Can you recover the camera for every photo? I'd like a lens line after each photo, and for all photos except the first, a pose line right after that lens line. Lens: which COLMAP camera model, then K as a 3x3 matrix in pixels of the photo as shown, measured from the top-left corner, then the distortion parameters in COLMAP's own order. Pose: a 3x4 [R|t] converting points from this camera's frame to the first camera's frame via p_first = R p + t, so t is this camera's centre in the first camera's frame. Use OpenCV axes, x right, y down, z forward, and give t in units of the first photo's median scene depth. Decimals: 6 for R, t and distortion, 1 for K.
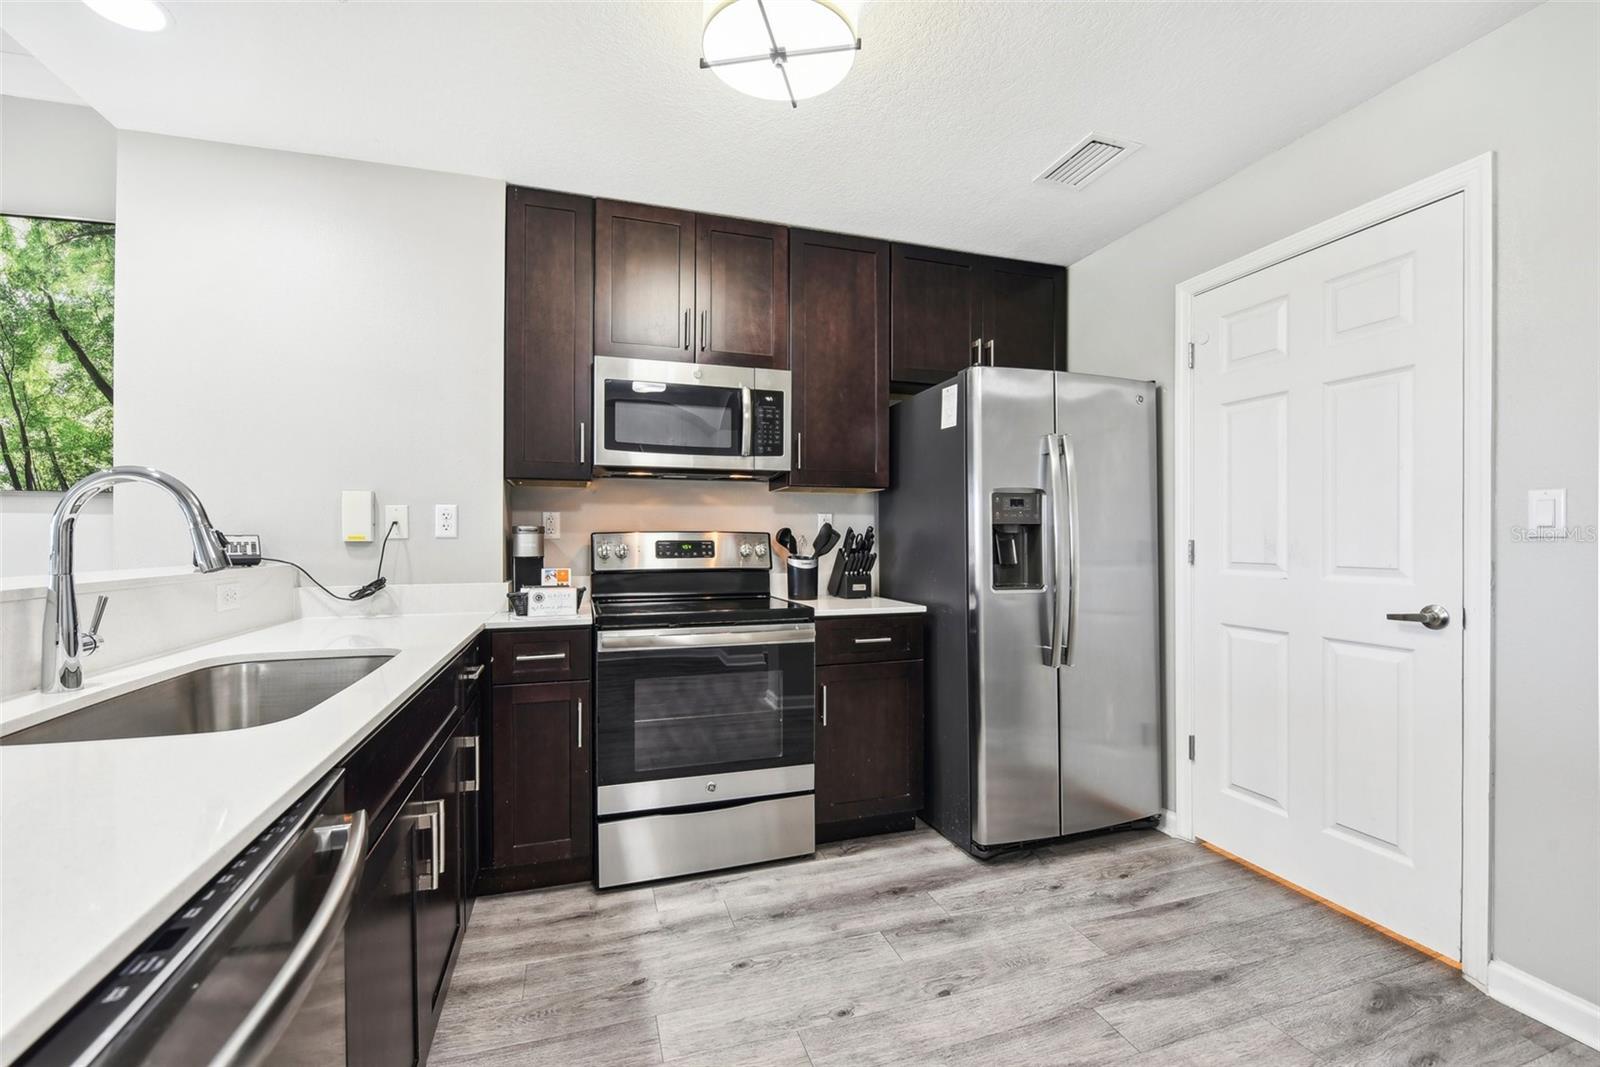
lens RADIAL K [[672.4, 0, 792.3], [0, 672.4, 538.4], [0, 0, 1]] dist [-0.012134, -0.002897]
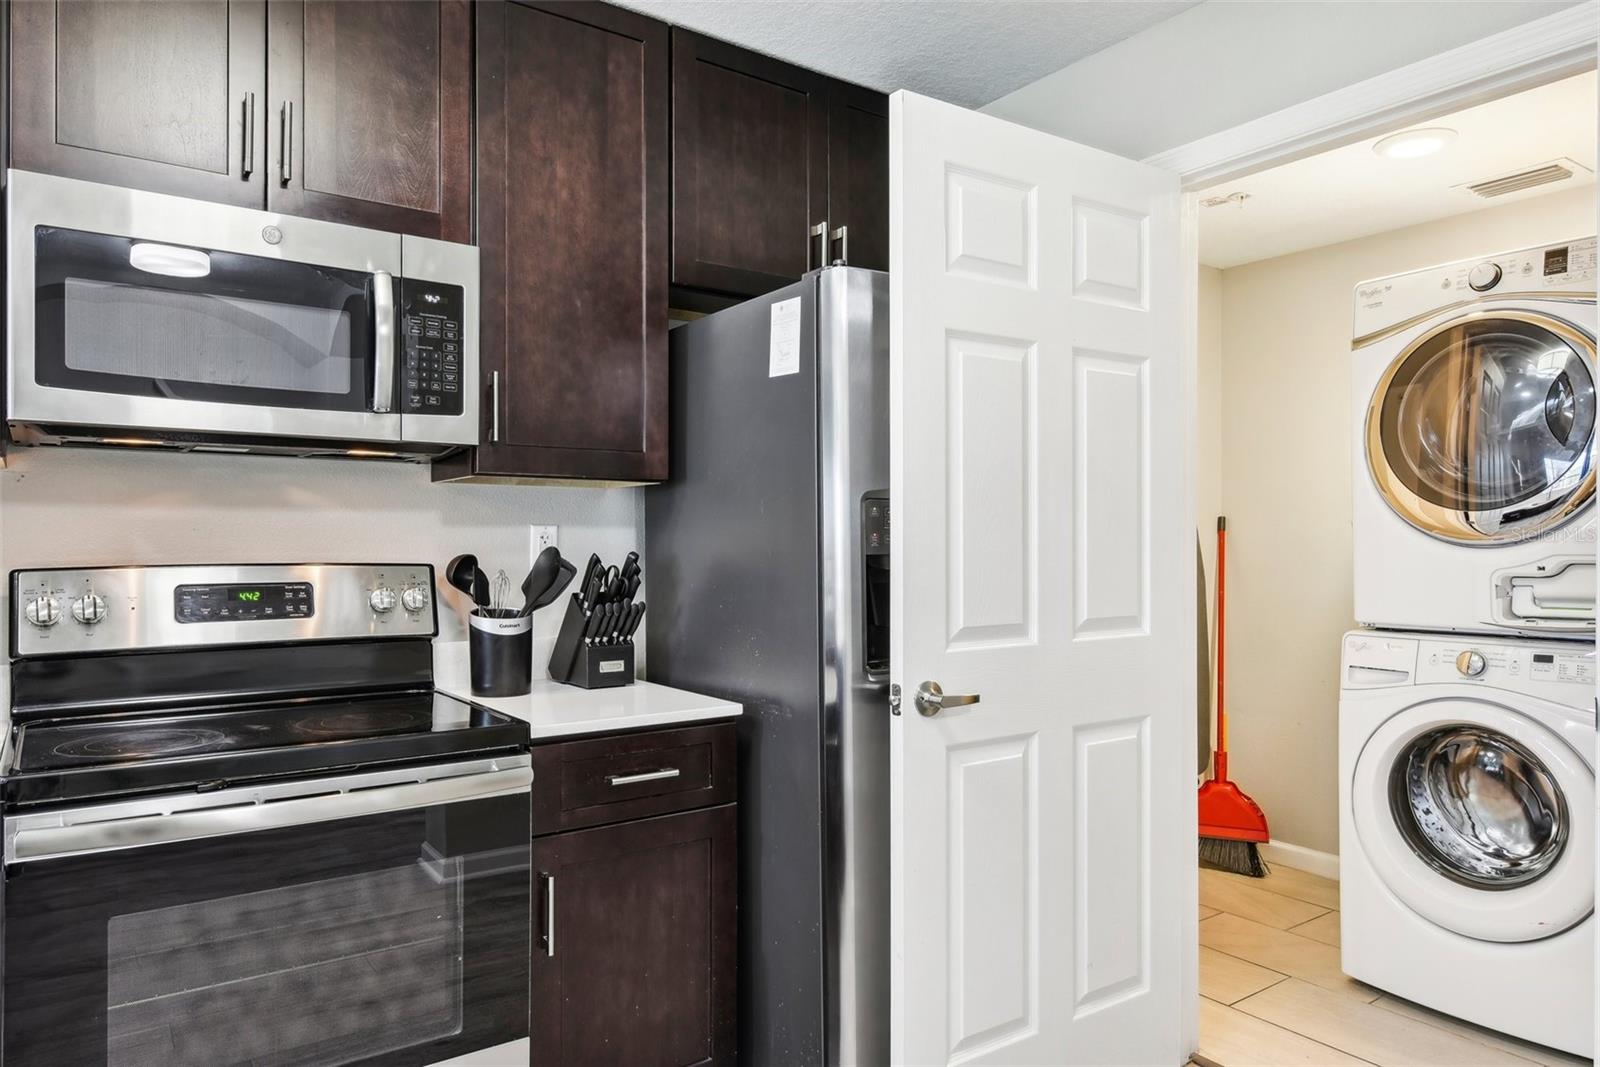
lens RADIAL K [[1040.1, 0, 806.4], [0, 1040.1, 546.0], [0, 0, 1]] dist [0.001137, -0.002925]
pose [[0.950192, 0.000124, 0.311664, -0.012416], [-0.001620, 0.999988, 0.004540, -0.031100], [-0.311660, -0.004819, 0.950181, 0.194781]]
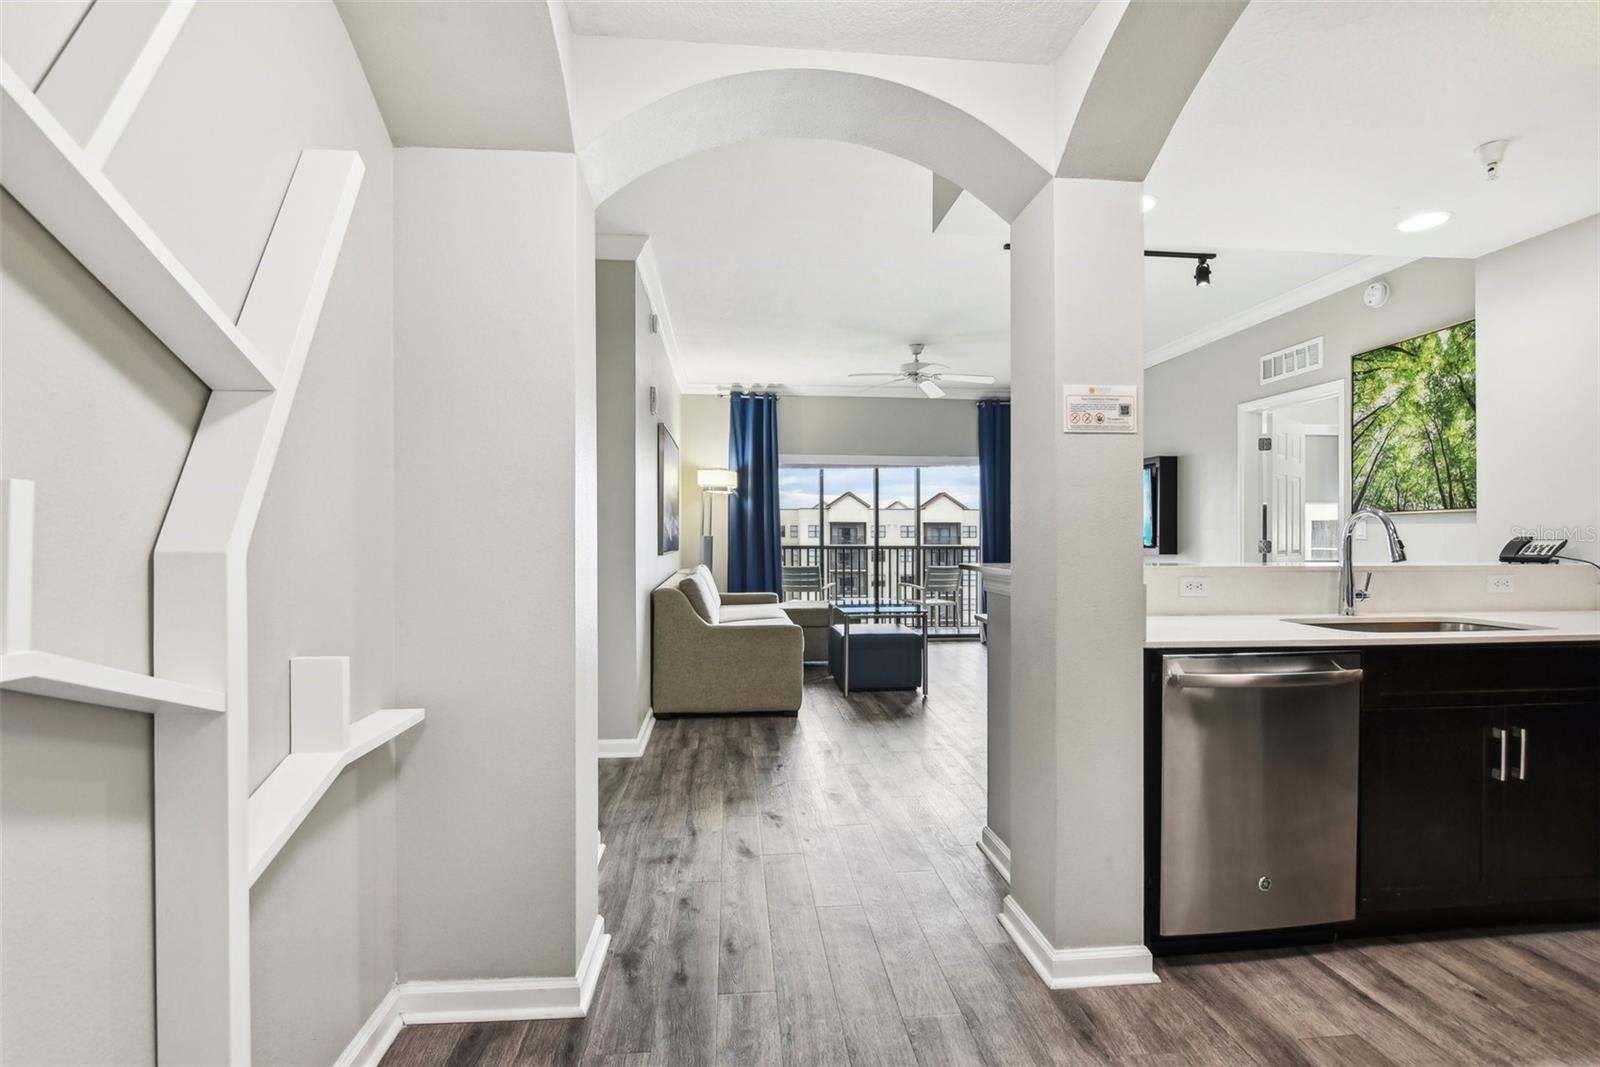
lens RADIAL K [[742.8, 0, 798.9], [0, 742.8, 535.8], [0, 0, 1]] dist [-0.016943, 0.000345]
pose [[-0.211445, 0.002736, -0.977386, 0.714496], [0.000528, 0.999996, 0.002685, -0.014027], [0.977390, 0.000052, -0.211445, -0.097656]]
